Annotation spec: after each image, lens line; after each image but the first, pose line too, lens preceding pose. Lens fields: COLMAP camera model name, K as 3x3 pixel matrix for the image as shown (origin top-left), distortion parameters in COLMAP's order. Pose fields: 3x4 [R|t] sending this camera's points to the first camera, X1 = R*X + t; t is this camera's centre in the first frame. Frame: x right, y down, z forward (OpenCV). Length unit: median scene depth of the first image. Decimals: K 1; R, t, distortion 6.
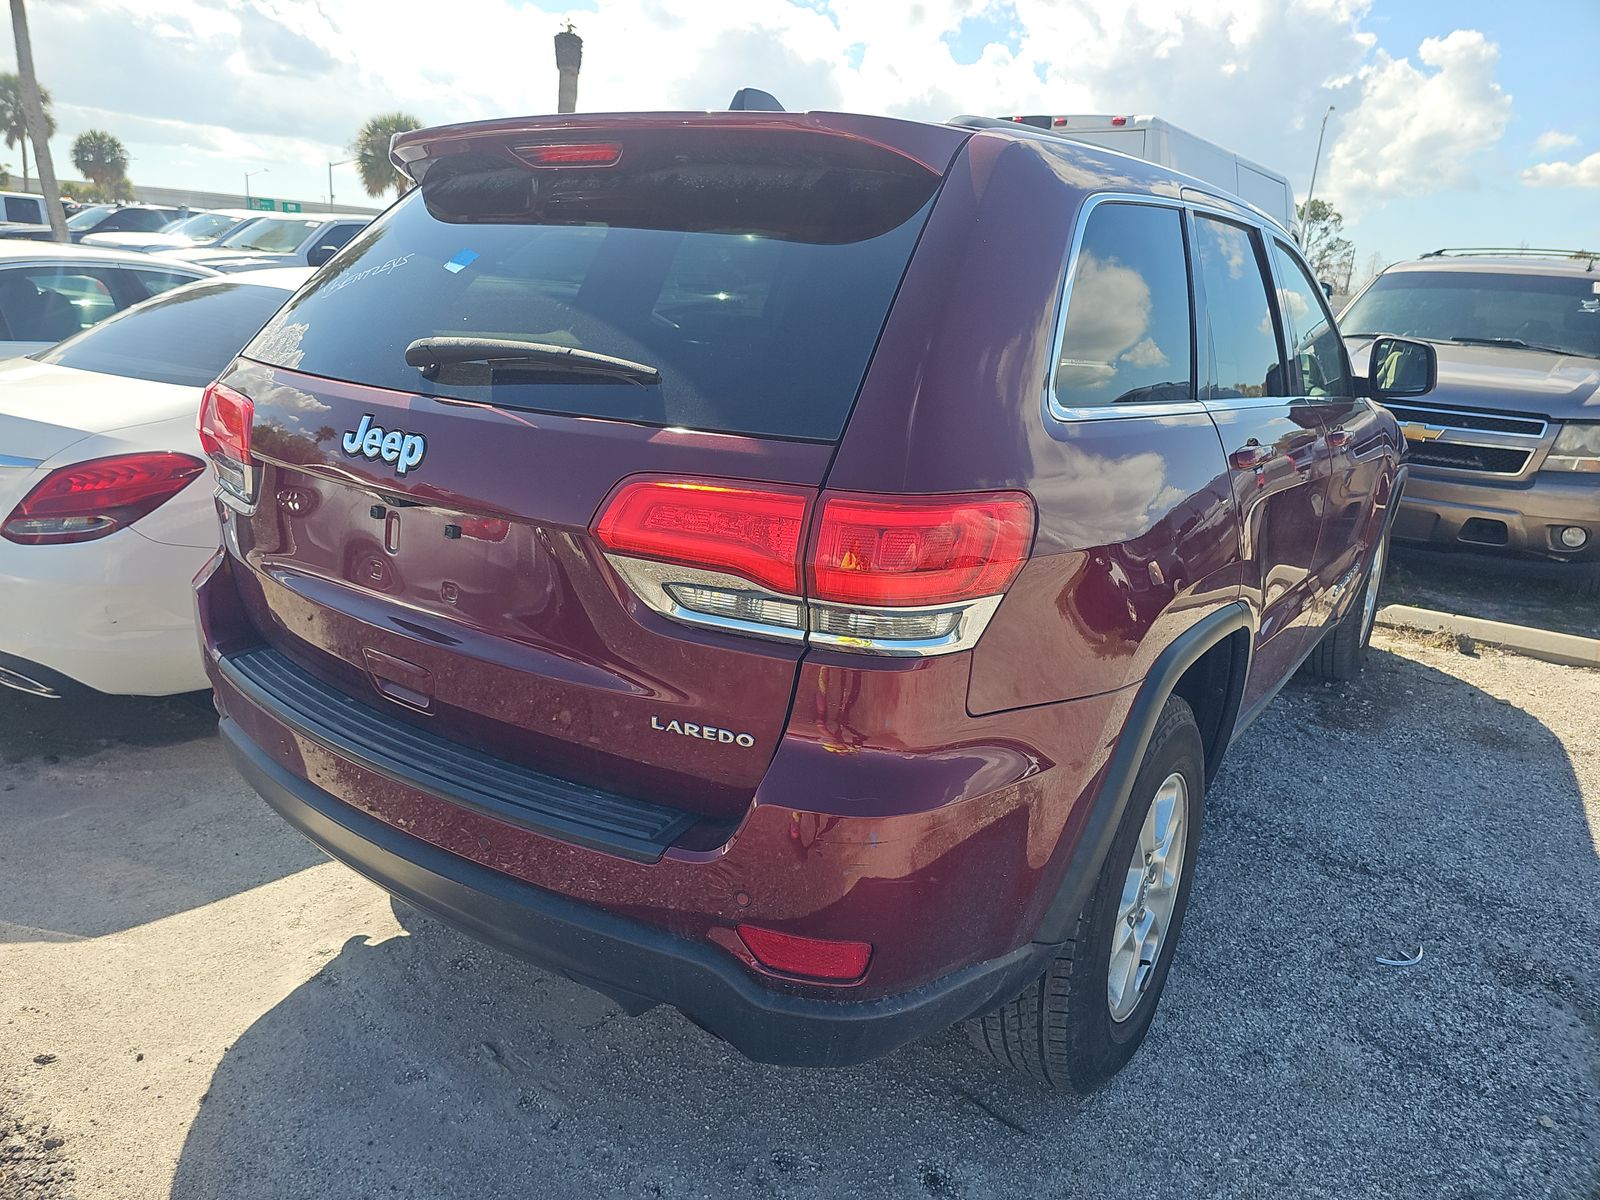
lens RADIAL K [[1051.5, 0, 795.6], [0, 1051.5, 587.6], [0, 0, 1]] dist [0.035834, -0.000117]
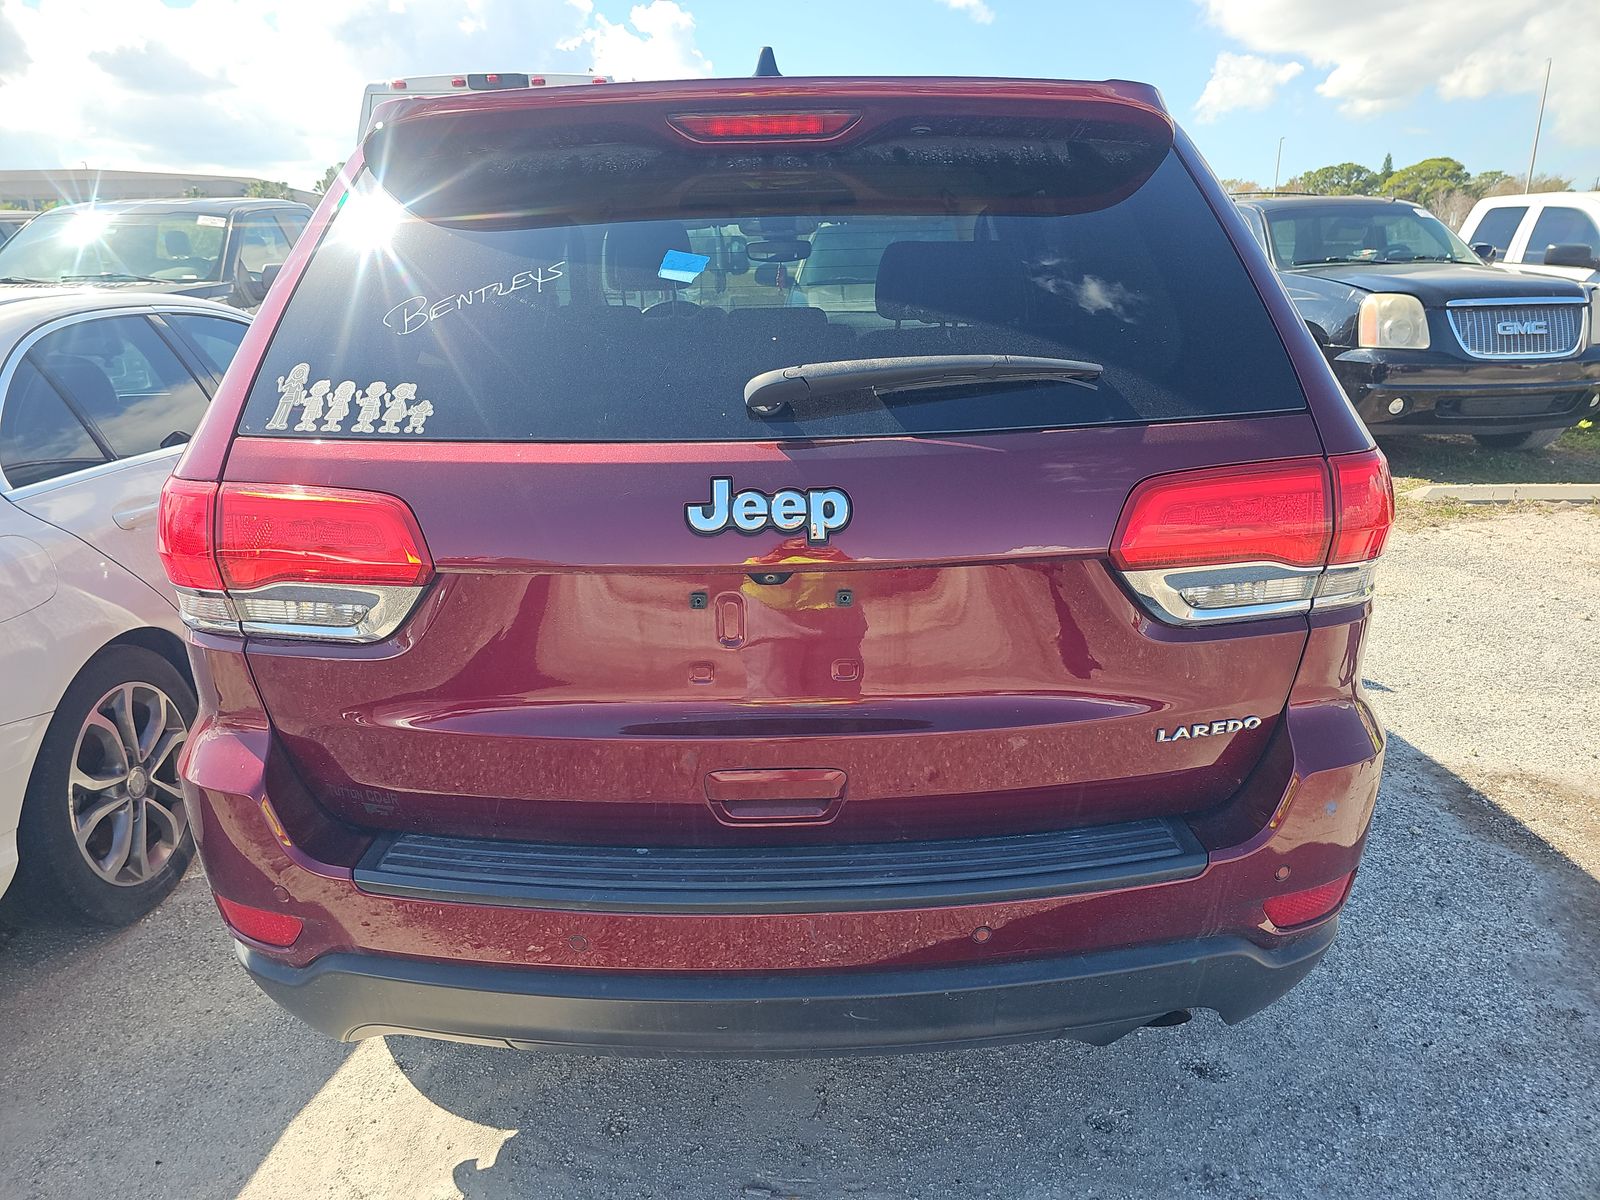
lens RADIAL K [[1046.6, 0, 800.0], [0, 1046.6, 600.0], [0, 0, 1]] dist [0.021511, -0.001439]
pose [[0.820226, -0.241780, 0.518431, -0.787270], [0.217549, 0.970033, 0.108203, -0.149983], [-0.529057, 0.024033, 0.848246, 0.334543]]
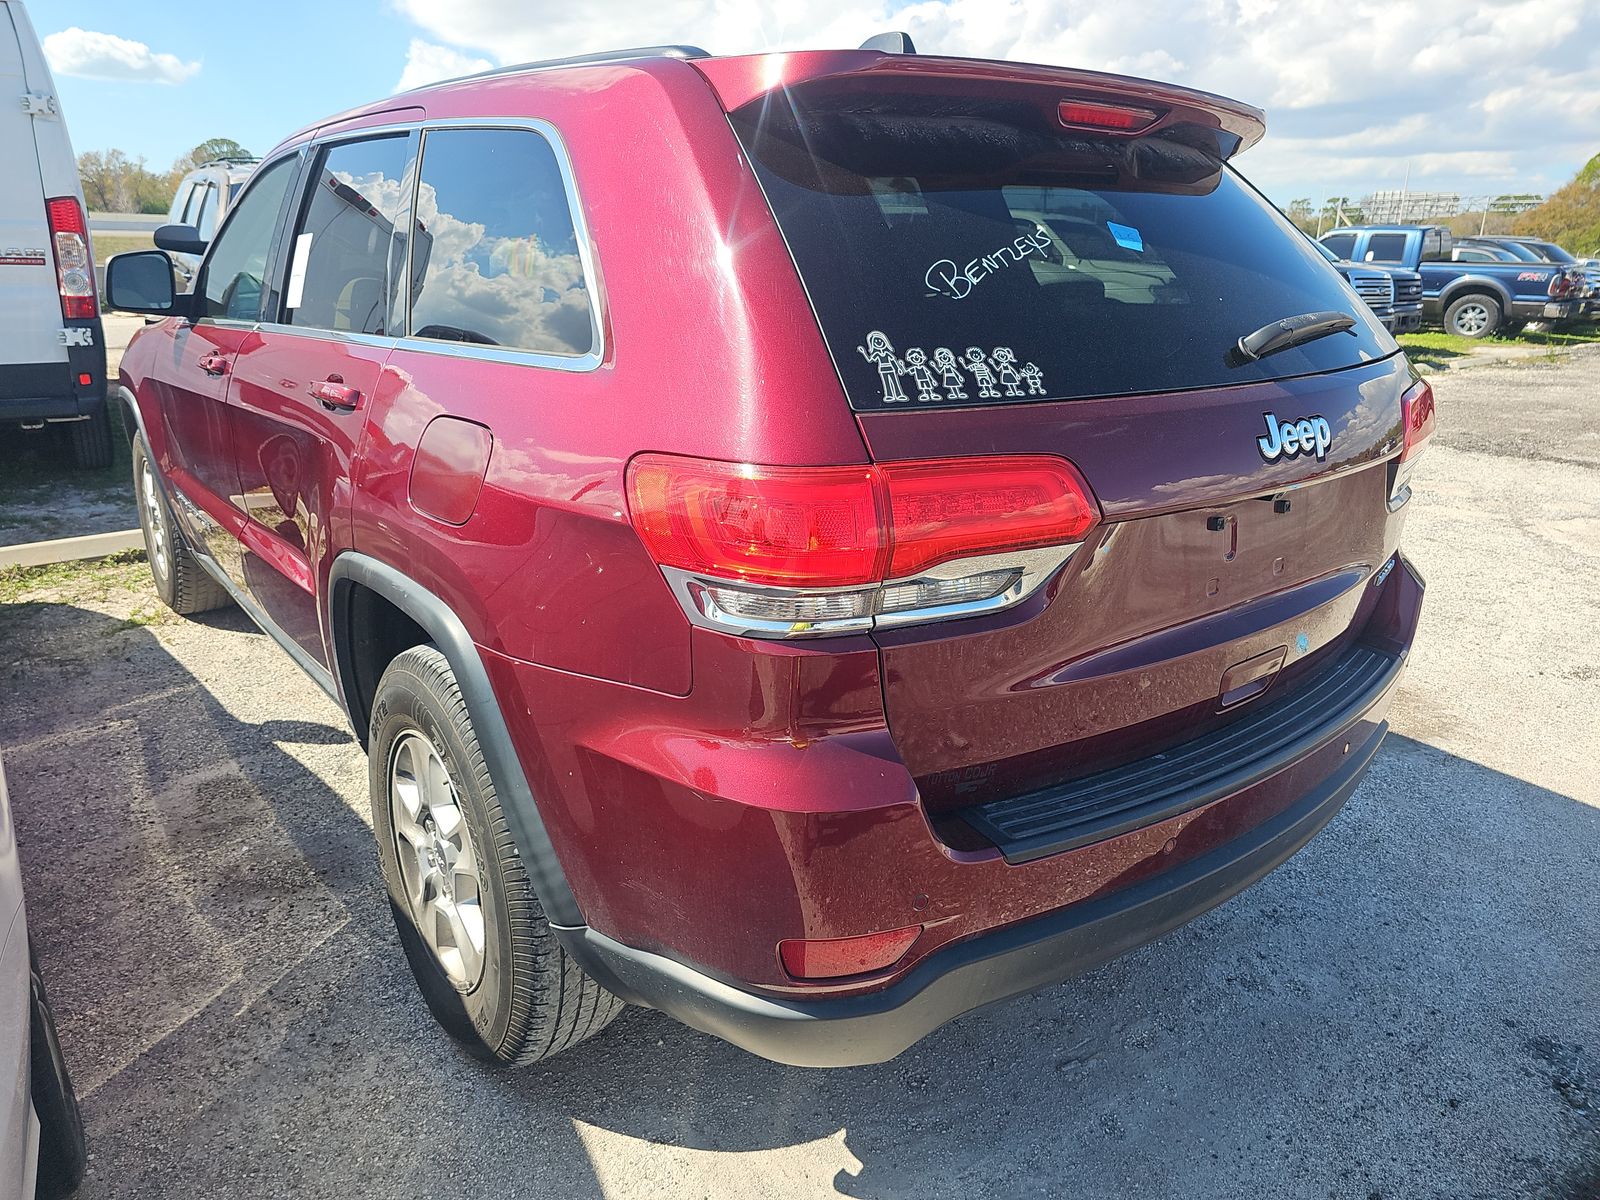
lens RADIAL K [[1046.6, 0, 800.0], [0, 1046.6, 600.0], [0, 0, 1]] dist [0.021511, -0.001439]
pose [[0.309030, -0.353711, 0.882830, -1.425724], [0.267492, 0.923120, 0.276220, -0.383462], [-0.912660, 0.150789, 0.379886, 1.070660]]
